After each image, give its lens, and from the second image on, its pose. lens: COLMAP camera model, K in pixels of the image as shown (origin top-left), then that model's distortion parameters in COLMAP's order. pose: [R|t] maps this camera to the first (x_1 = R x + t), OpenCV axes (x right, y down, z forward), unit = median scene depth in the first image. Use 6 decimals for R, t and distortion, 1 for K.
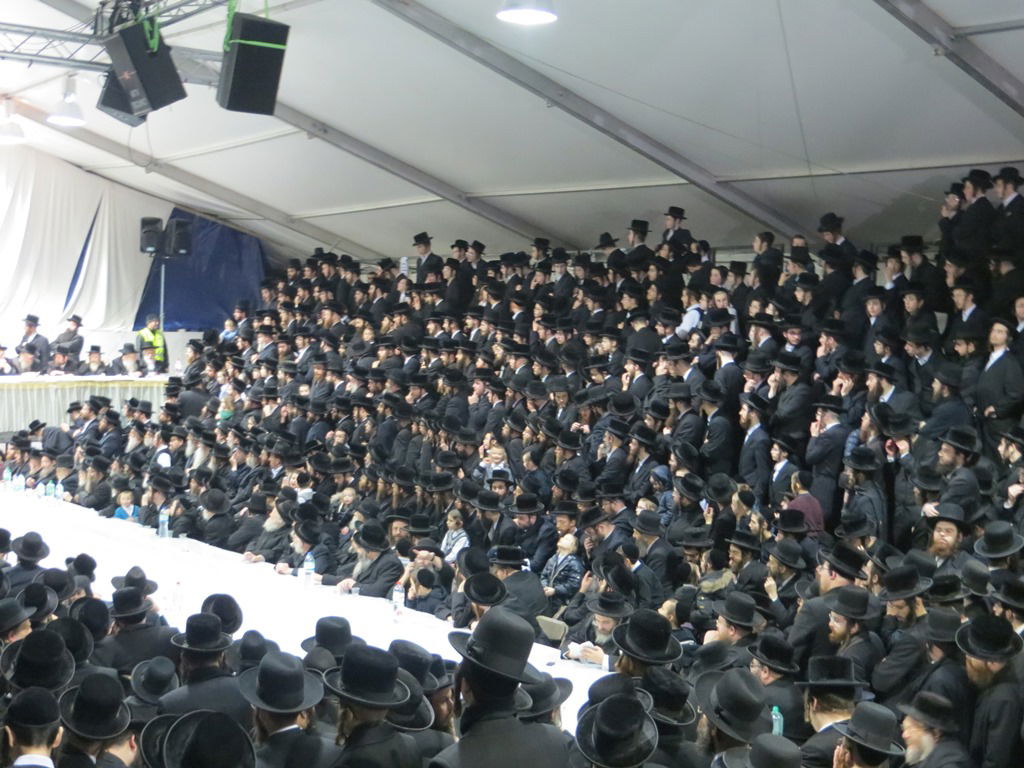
lens RADIAL K [[1507.3, 0, 512.0], [0, 1507.3, 384.0], [0, 0, 1]] dist [-0.042838, 0.063864]
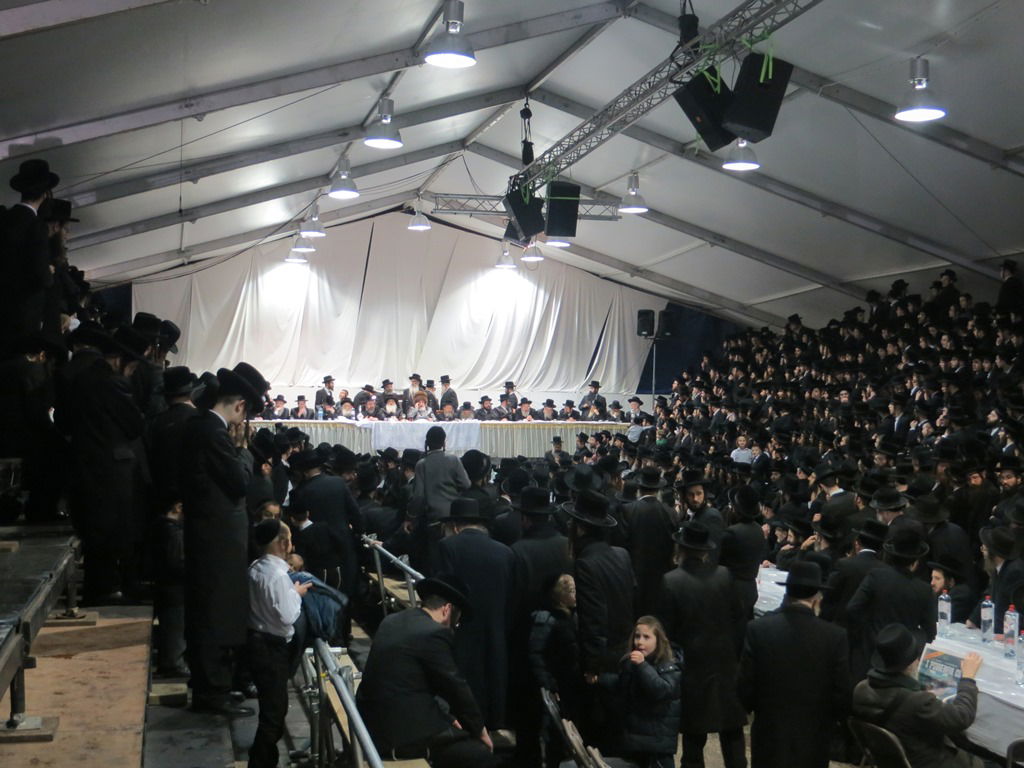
lens RADIAL K [[1507.3, 0, 512.0], [0, 1507.3, 384.0], [0, 0, 1]] dist [-0.042838, 0.063864]
pose [[0.901116, -0.019734, -0.433130, 0.366036], [-0.011803, 0.997477, -0.070004, 0.081216], [0.433418, 0.068194, 0.898609, -0.419691]]
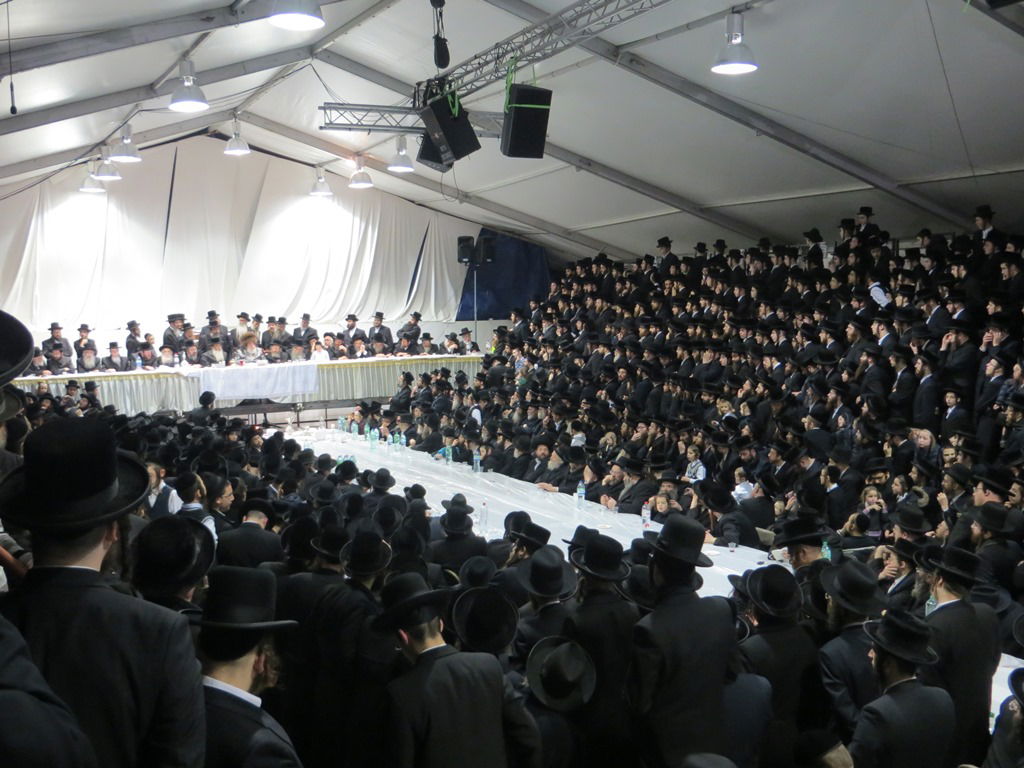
lens RADIAL K [[1158.8, 0, 512.0], [0, 1158.8, 384.0], [0, 0, 1]] dist [-0.032792, -0.003233]
pose [[0.978577, -0.027398, -0.204051, 0.014208], [0.032647, 0.999216, 0.022397, -0.000260], [0.203278, -0.028579, 0.978704, -0.018685]]
